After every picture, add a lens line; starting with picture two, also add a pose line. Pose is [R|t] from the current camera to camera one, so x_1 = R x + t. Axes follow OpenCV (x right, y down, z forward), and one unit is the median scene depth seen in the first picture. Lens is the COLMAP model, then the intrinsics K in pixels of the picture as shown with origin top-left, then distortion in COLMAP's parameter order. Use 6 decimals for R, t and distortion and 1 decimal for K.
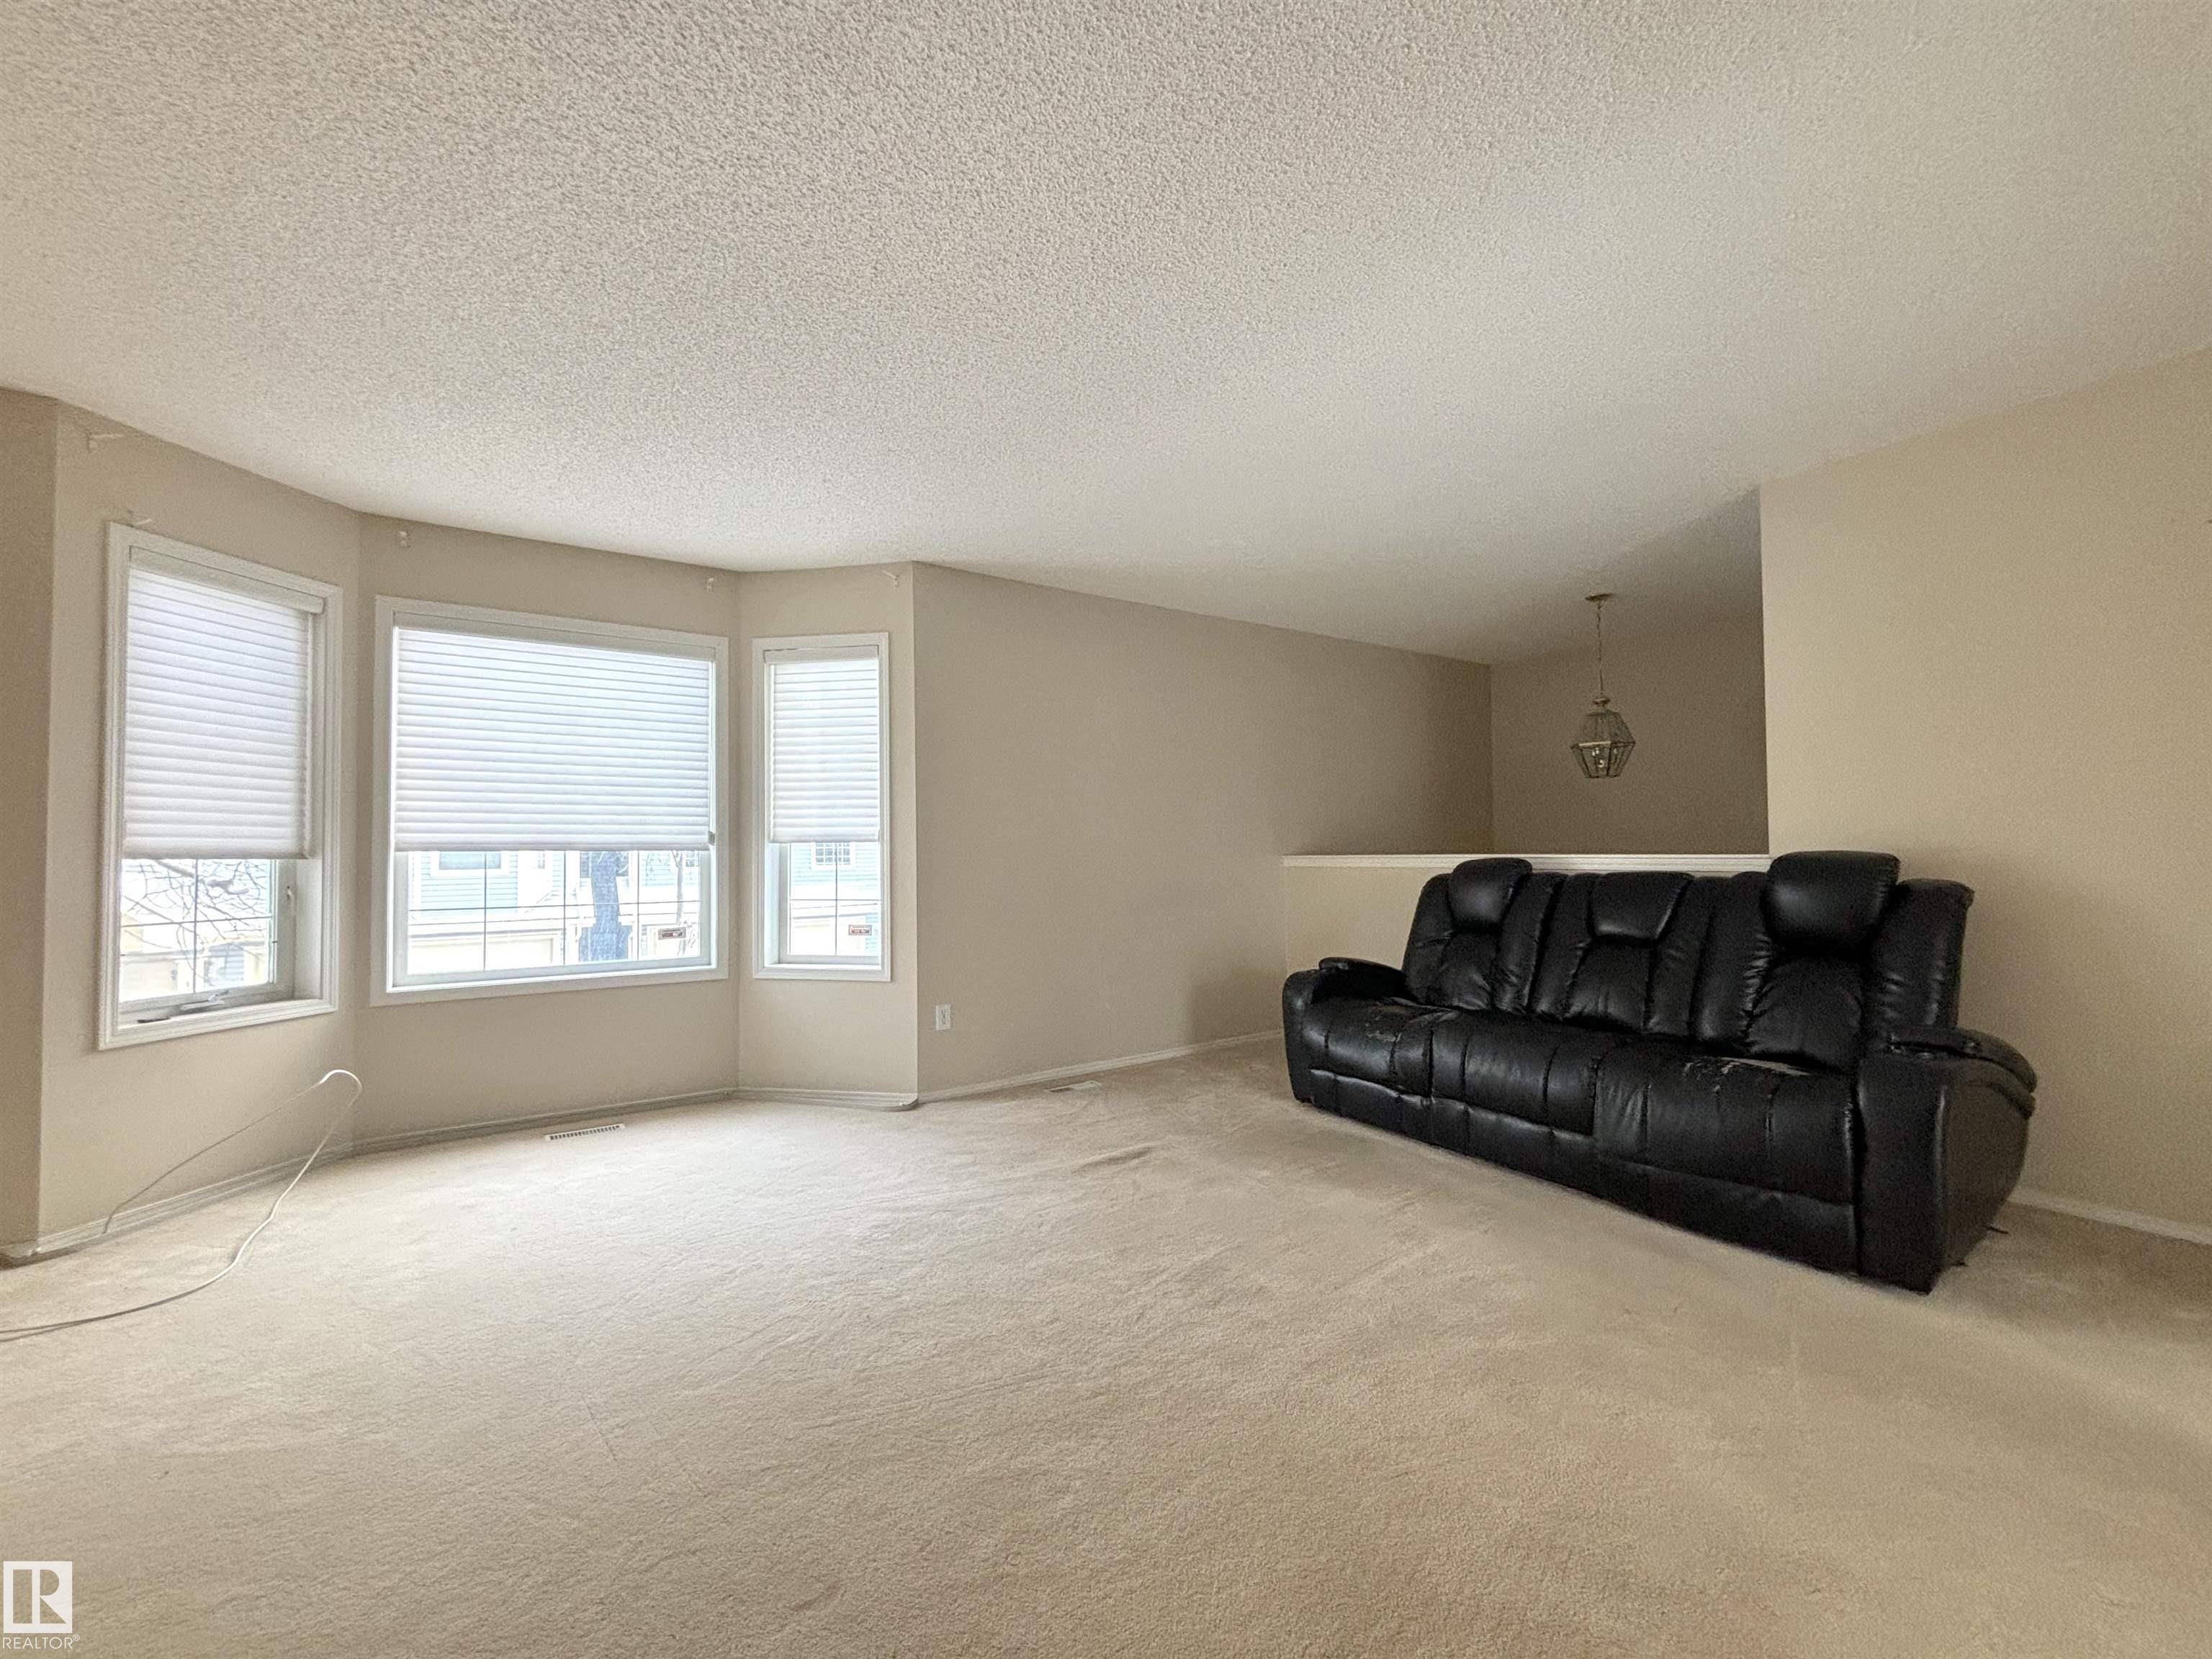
lens RADIAL K [[889.6, 0, 1104.8], [0, 889.6, 823.2], [0, 0, 1]] dist [-0.002816, 0.001914]
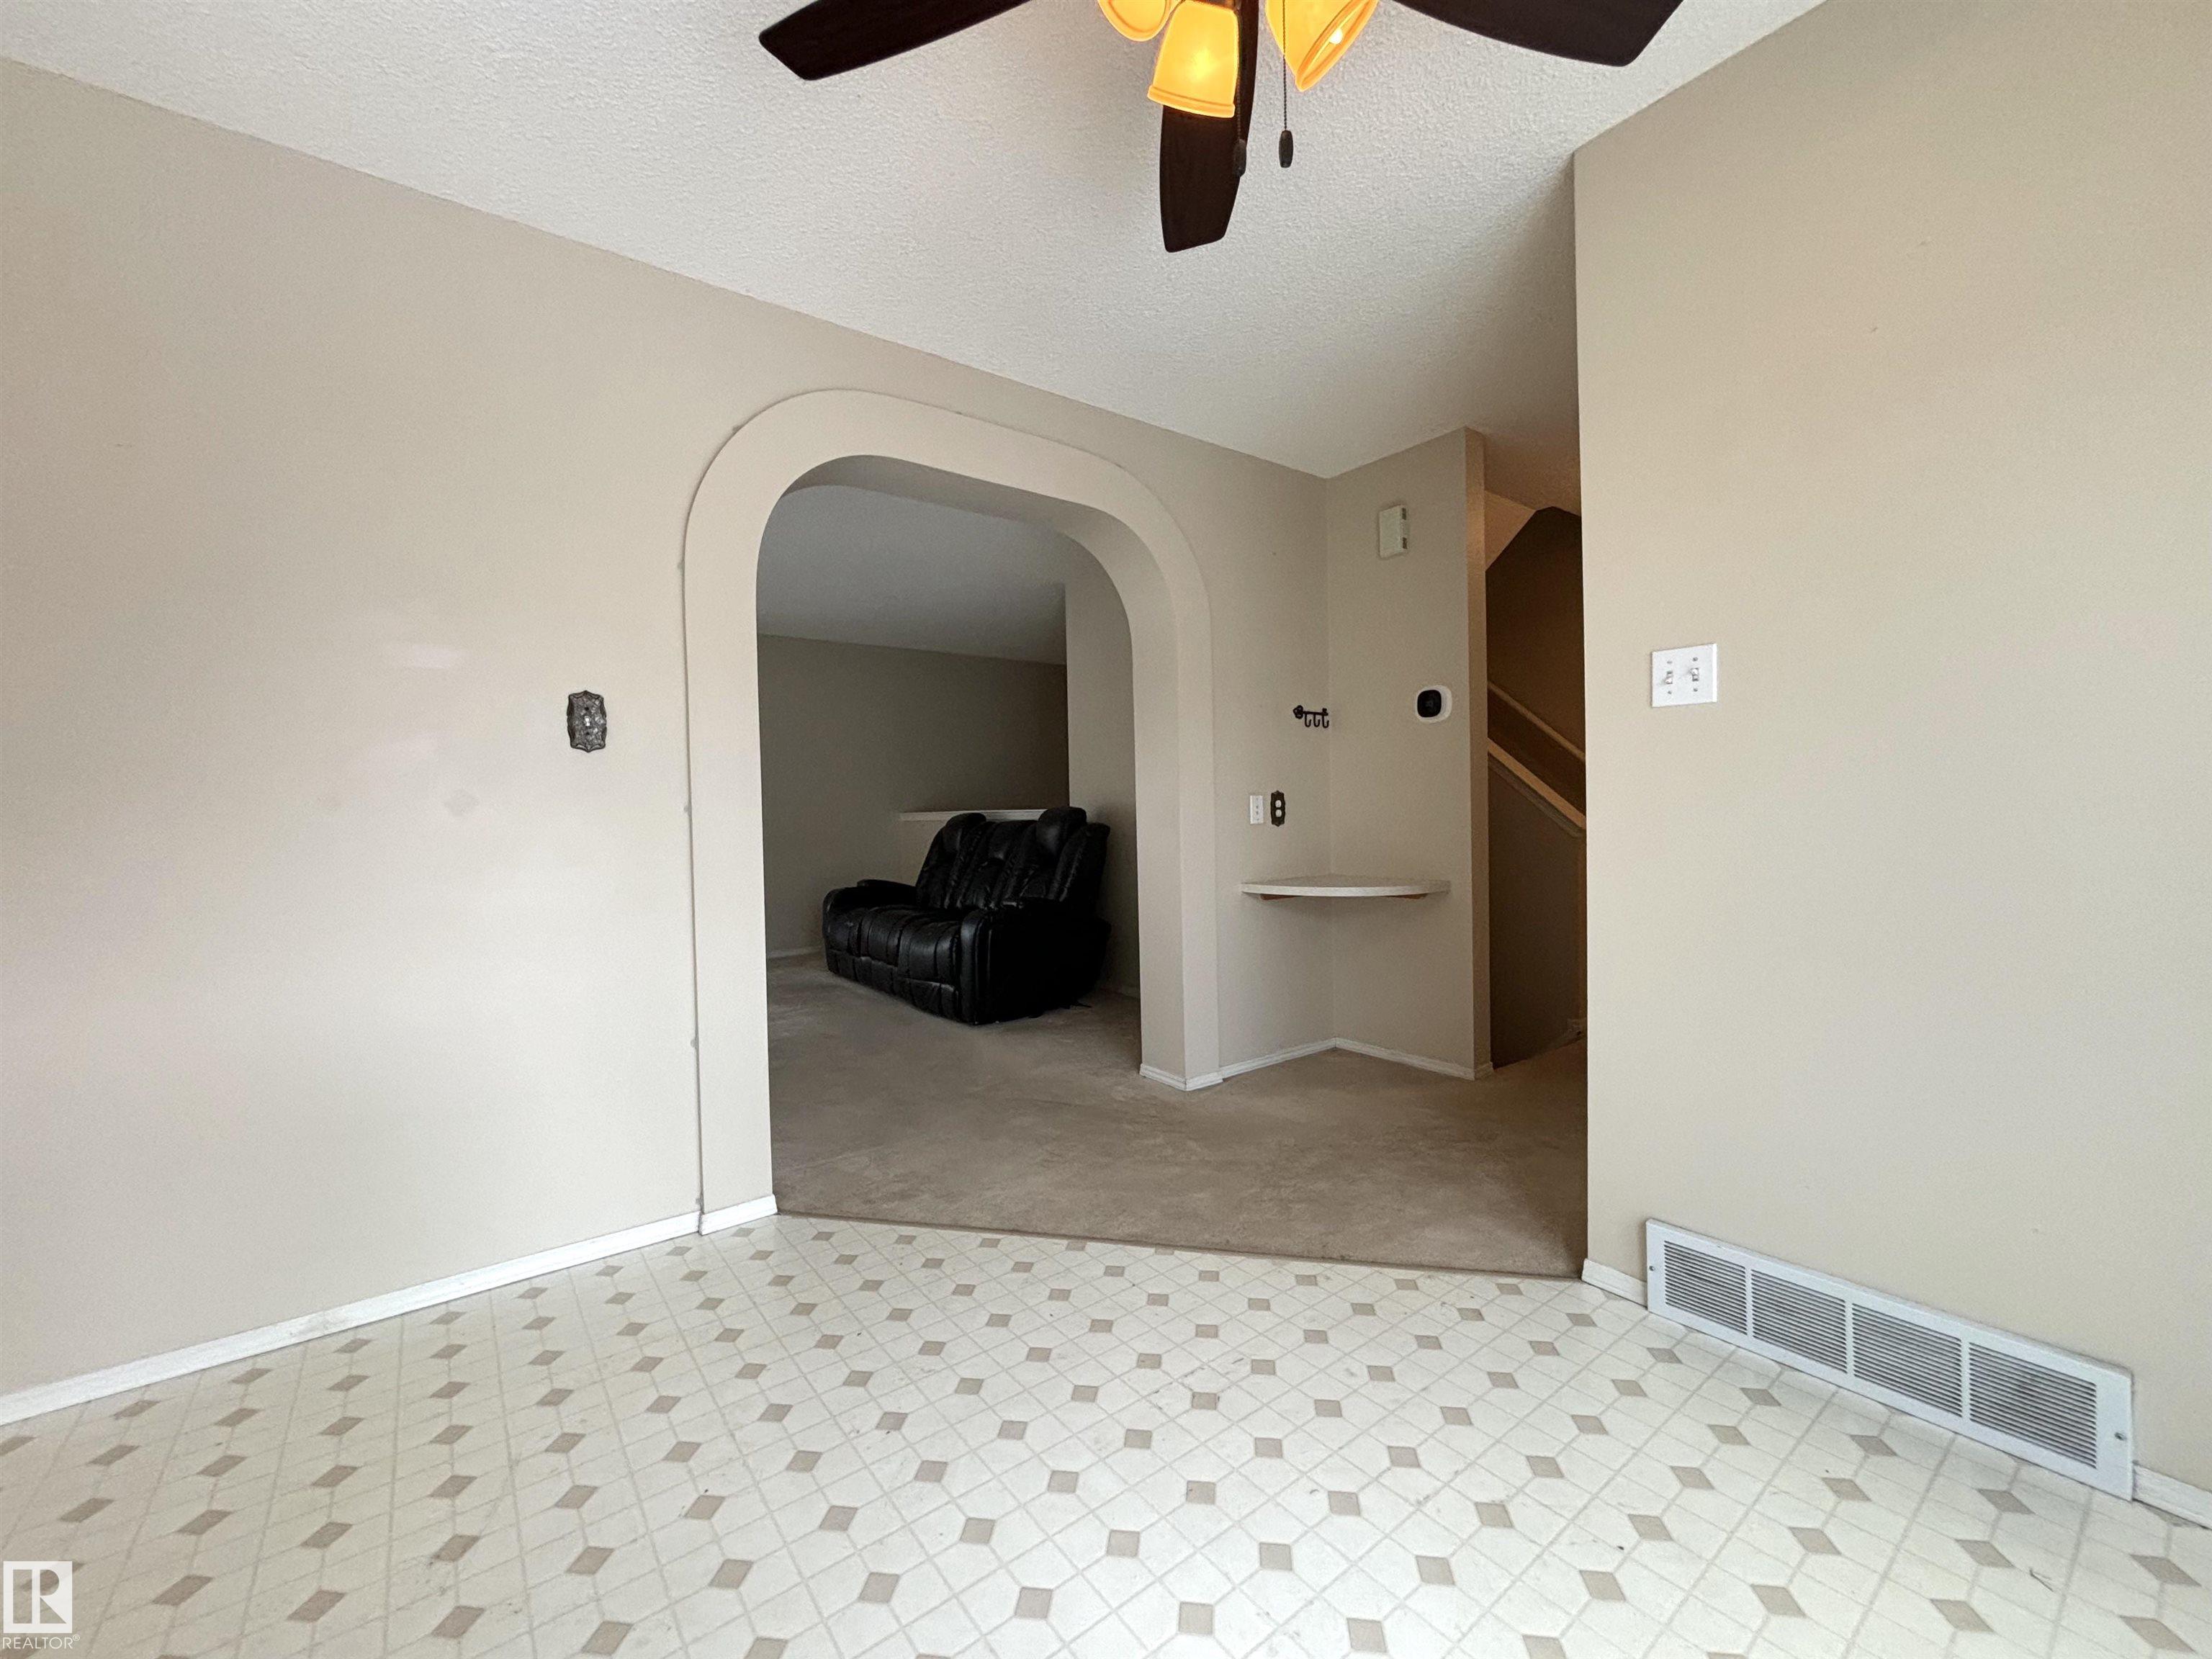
lens RADIAL K [[889.6, 0, 1119.7], [0, 889.6, 827.4], [0, 0, 1]] dist [-0.002816, 0.001914]
pose [[0.998790, -0.014562, 0.046964, 0.697199], [0.012482, 0.998942, 0.044270, 0.001779], [-0.047559, -0.043630, 0.997915, -0.591975]]
